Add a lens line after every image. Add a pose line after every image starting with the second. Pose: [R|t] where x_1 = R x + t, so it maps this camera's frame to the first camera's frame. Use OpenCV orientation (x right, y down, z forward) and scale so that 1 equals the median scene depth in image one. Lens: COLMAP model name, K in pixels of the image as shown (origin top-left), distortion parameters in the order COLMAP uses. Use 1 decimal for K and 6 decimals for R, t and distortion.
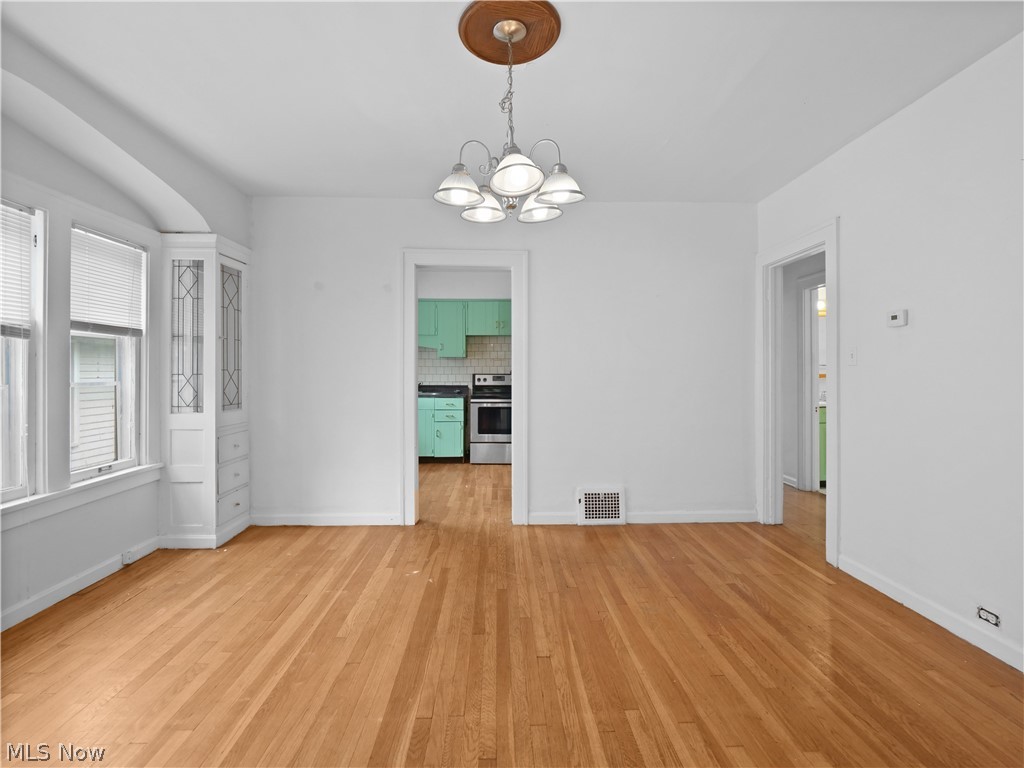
lens RADIAL K [[507.8, 0, 511.8], [0, 507.8, 362.6], [0, 0, 1]] dist [-0.001900, -0.000568]
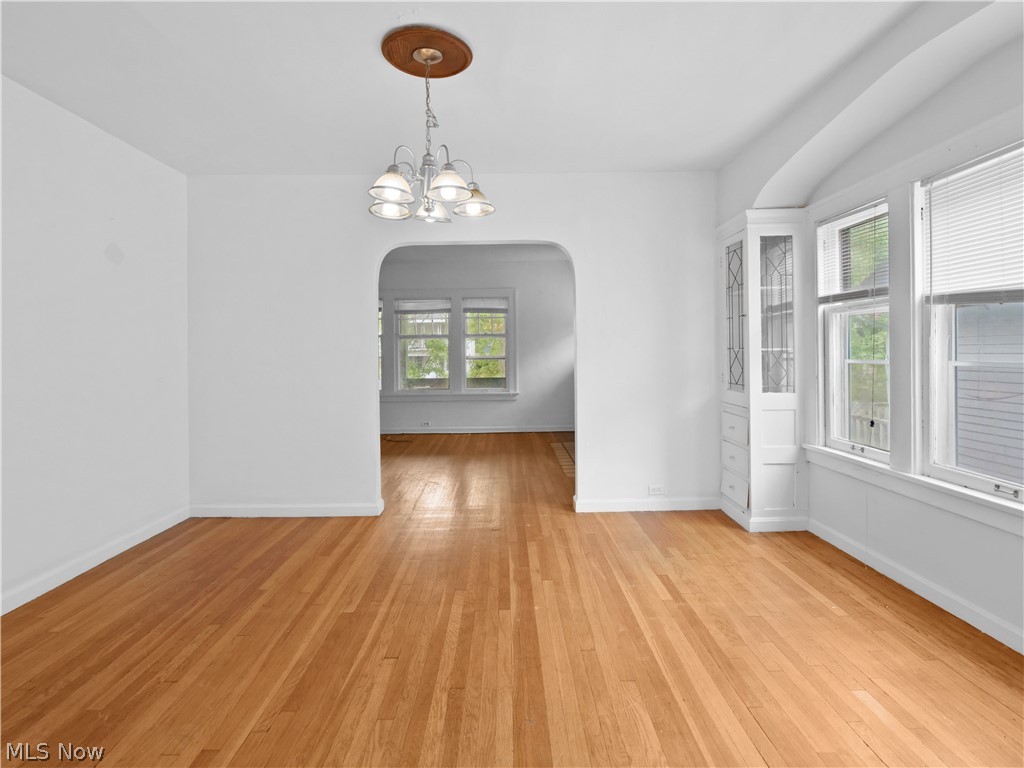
lens RADIAL K [[507.8, 0, 511.8], [0, 507.8, 362.6], [0, 0, 1]] dist [-0.001900, -0.000568]
pose [[-0.999781, 0.012432, 0.016845, -0.188144], [0.012465, 0.999921, 0.001848, 0.033858], [-0.016821, 0.002058, -0.999856, 1.980269]]
